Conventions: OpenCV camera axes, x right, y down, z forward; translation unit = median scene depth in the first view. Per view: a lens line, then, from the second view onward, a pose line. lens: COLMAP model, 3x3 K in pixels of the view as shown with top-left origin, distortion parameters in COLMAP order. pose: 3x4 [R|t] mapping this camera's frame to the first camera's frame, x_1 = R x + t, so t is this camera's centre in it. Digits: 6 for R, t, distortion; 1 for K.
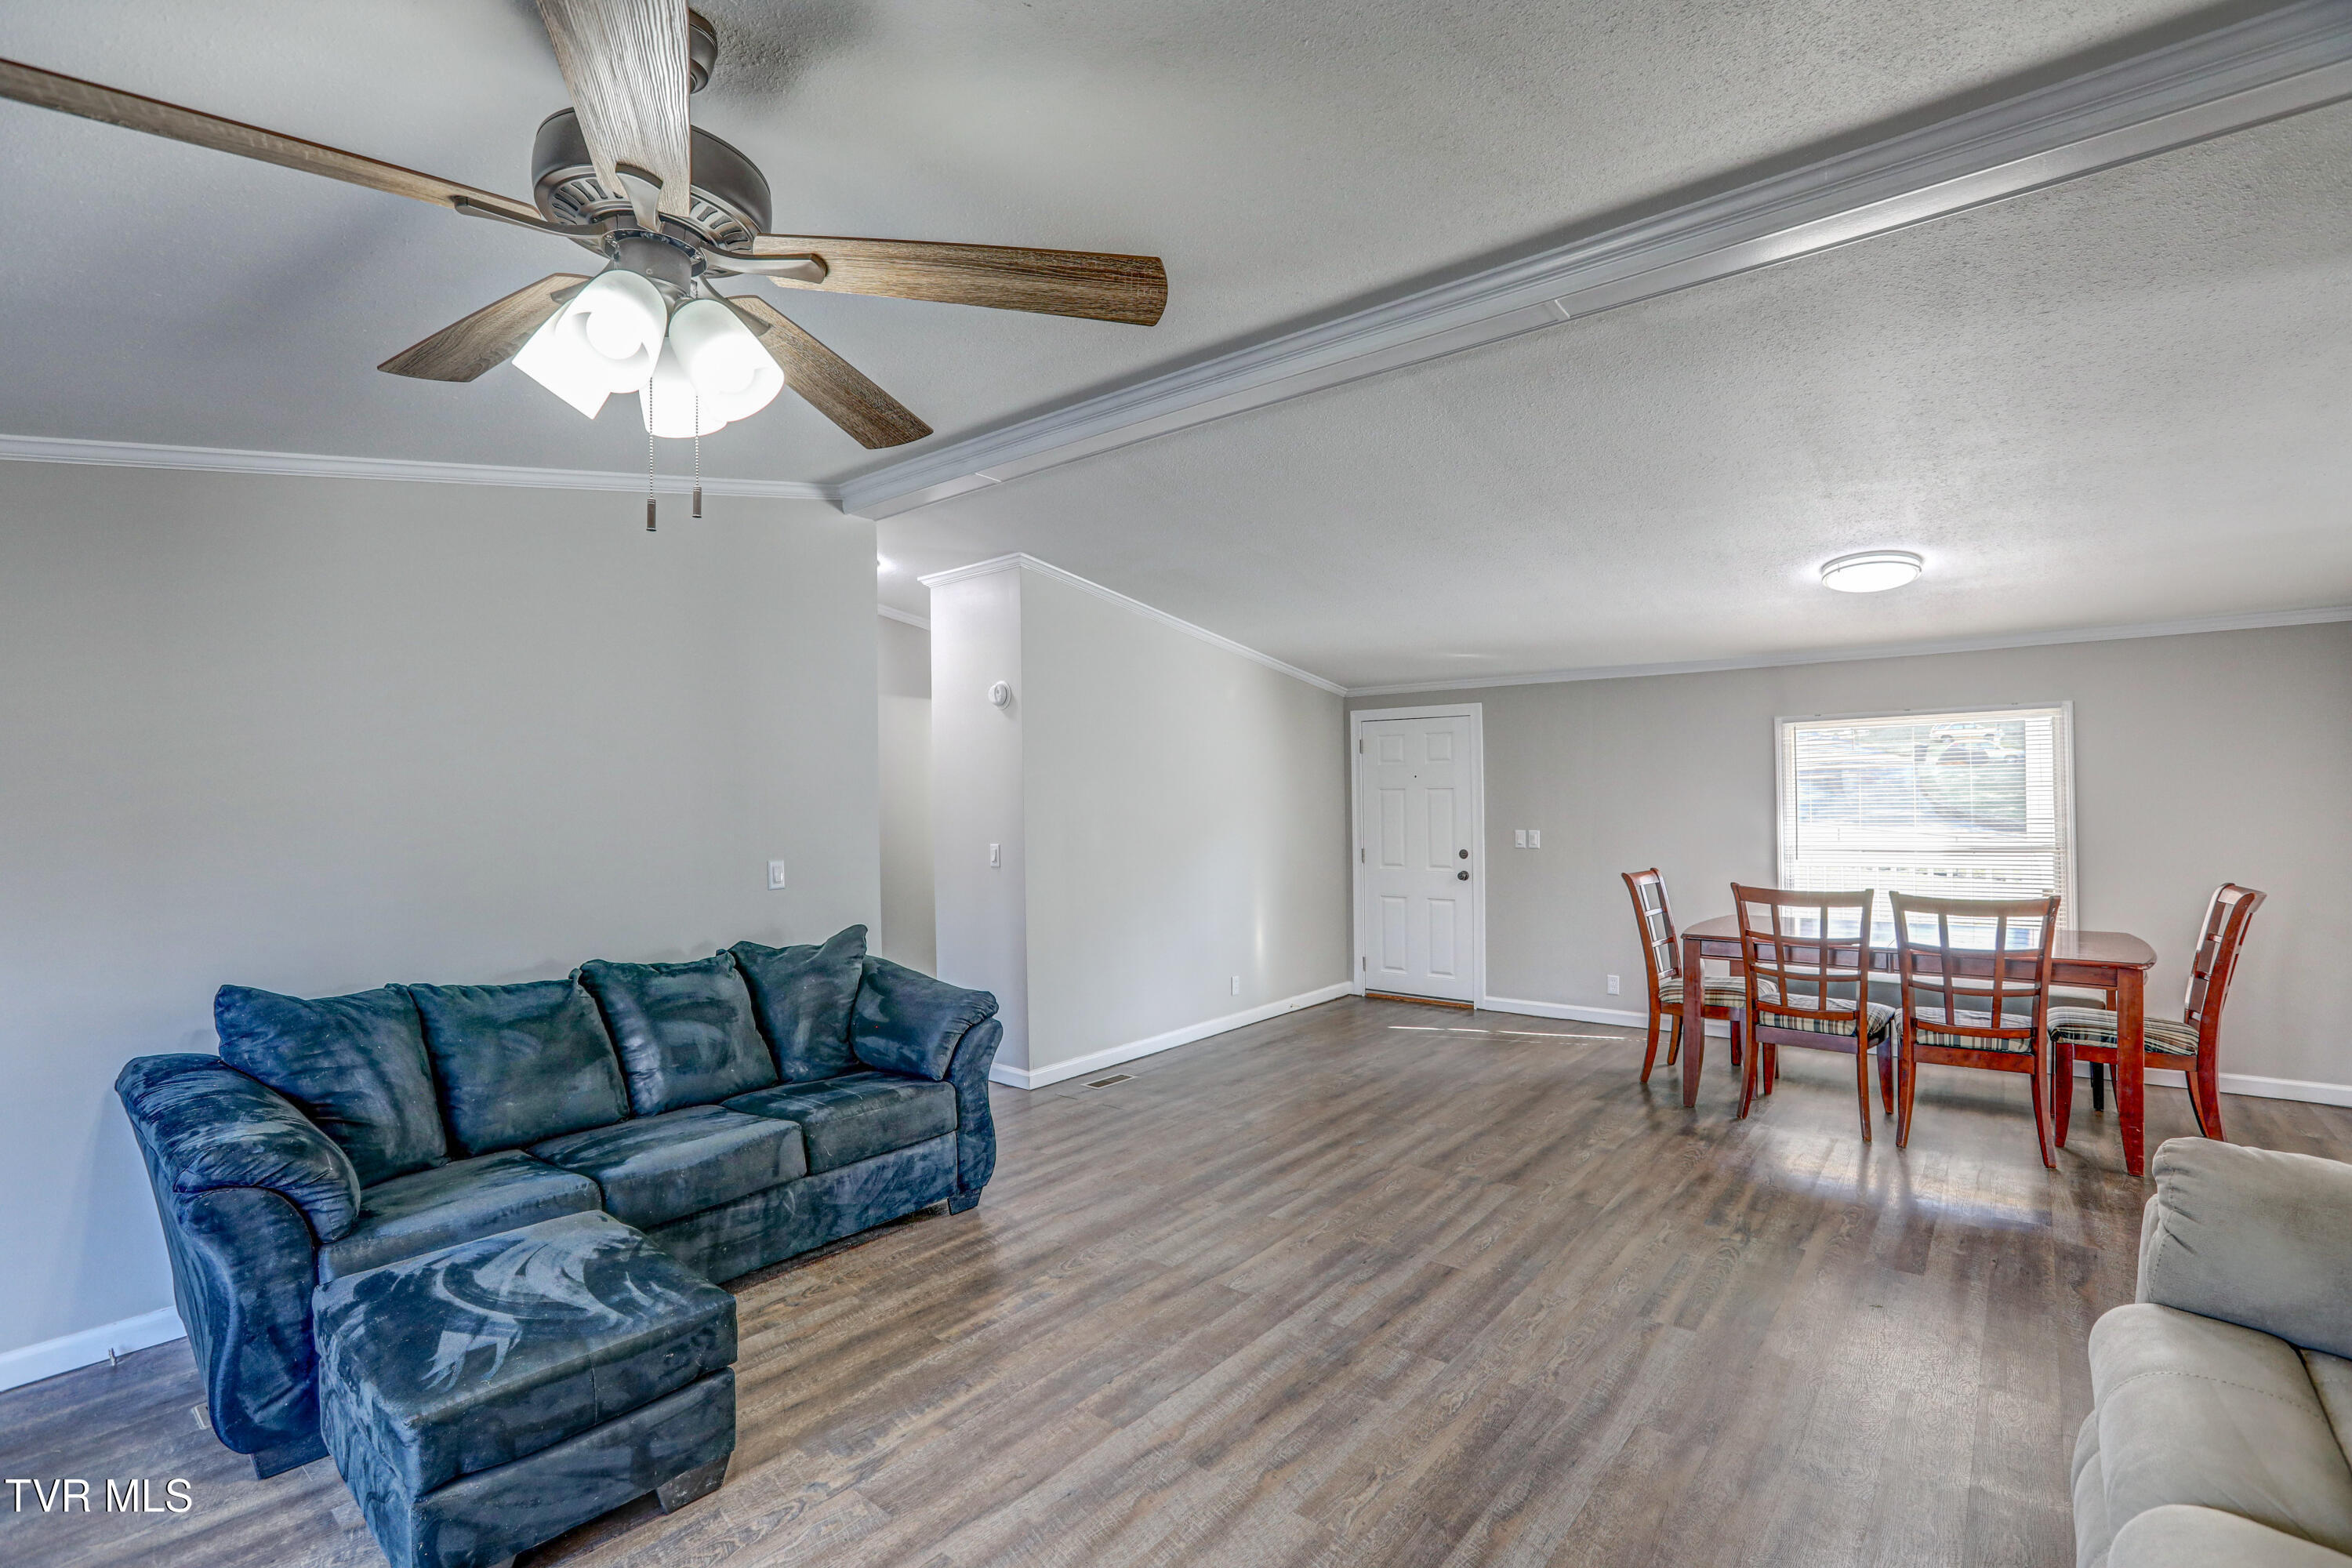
lens RADIAL K [[1093.4, 0, 1176.0], [0, 1093.4, 784.0], [0, 0, 1]] dist [-0.000220, 0.000164]
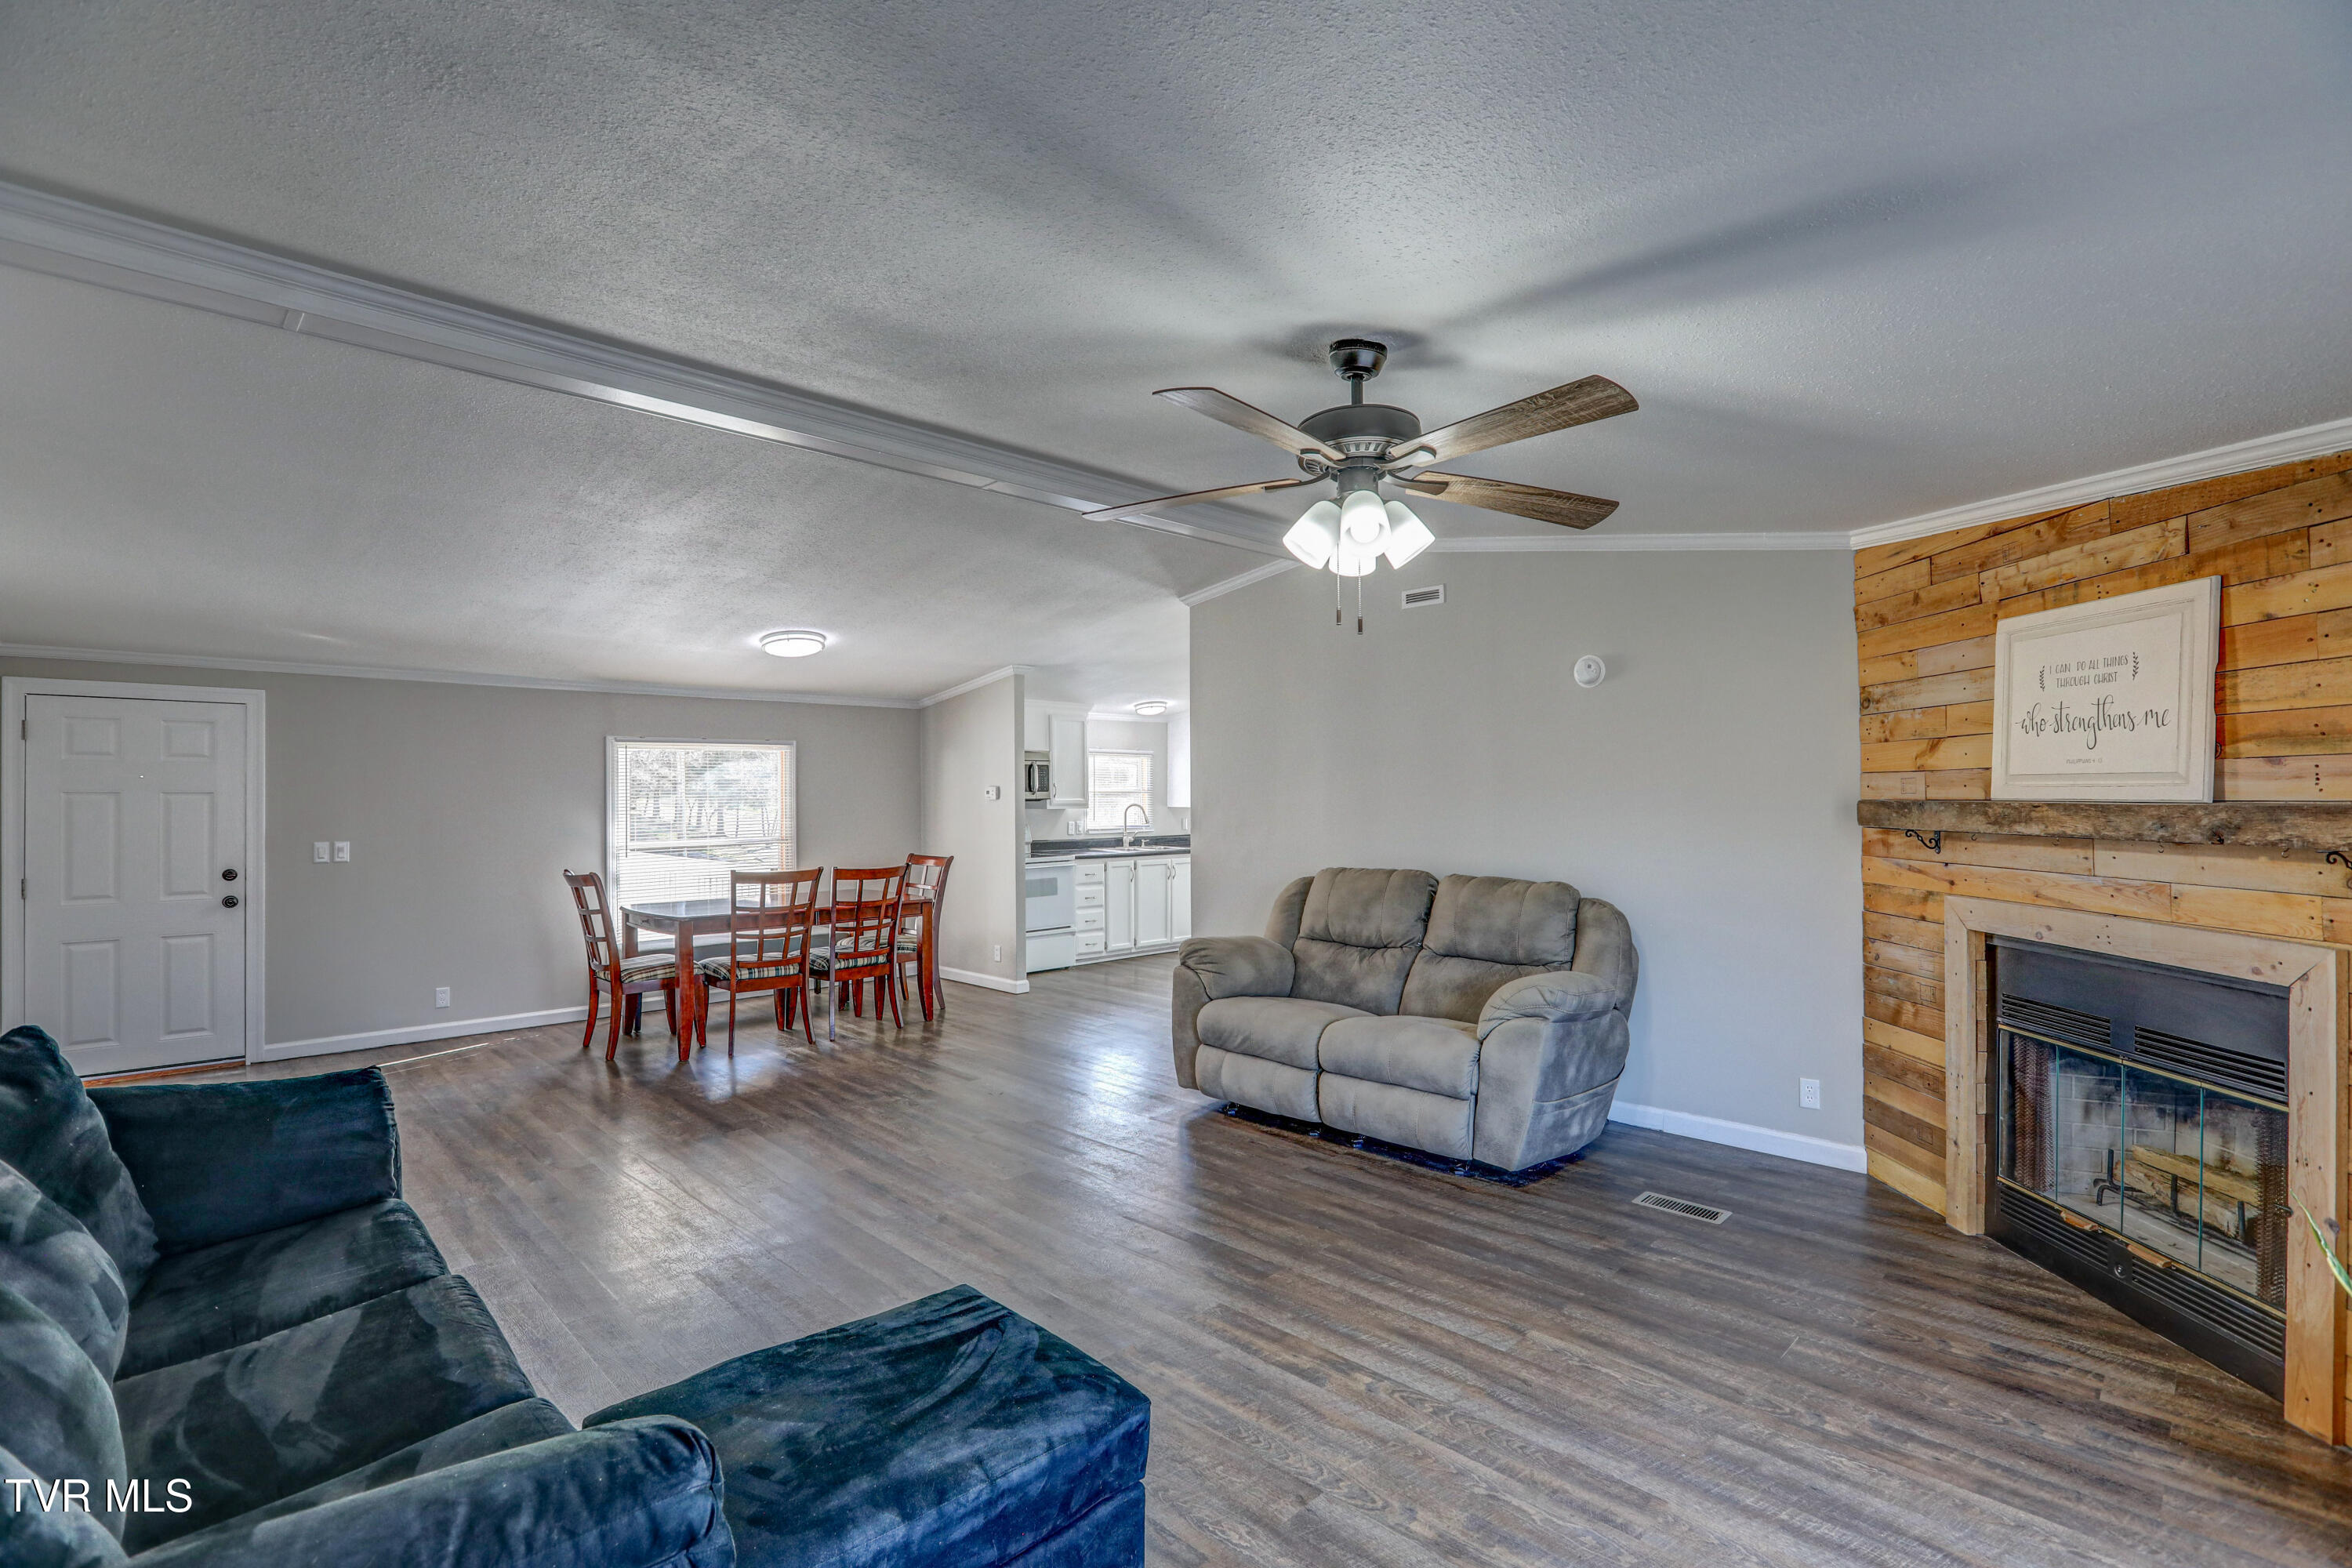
lens RADIAL K [[1093.4, 0, 1176.0], [0, 1093.4, 784.0], [0, 0, 1]] dist [-0.000220, 0.000164]
pose [[0.077105, 0.011208, 0.996960, -0.630718], [-0.015190, 0.999834, -0.010066, -0.007380], [-0.996907, -0.014368, 0.077263, 0.315840]]
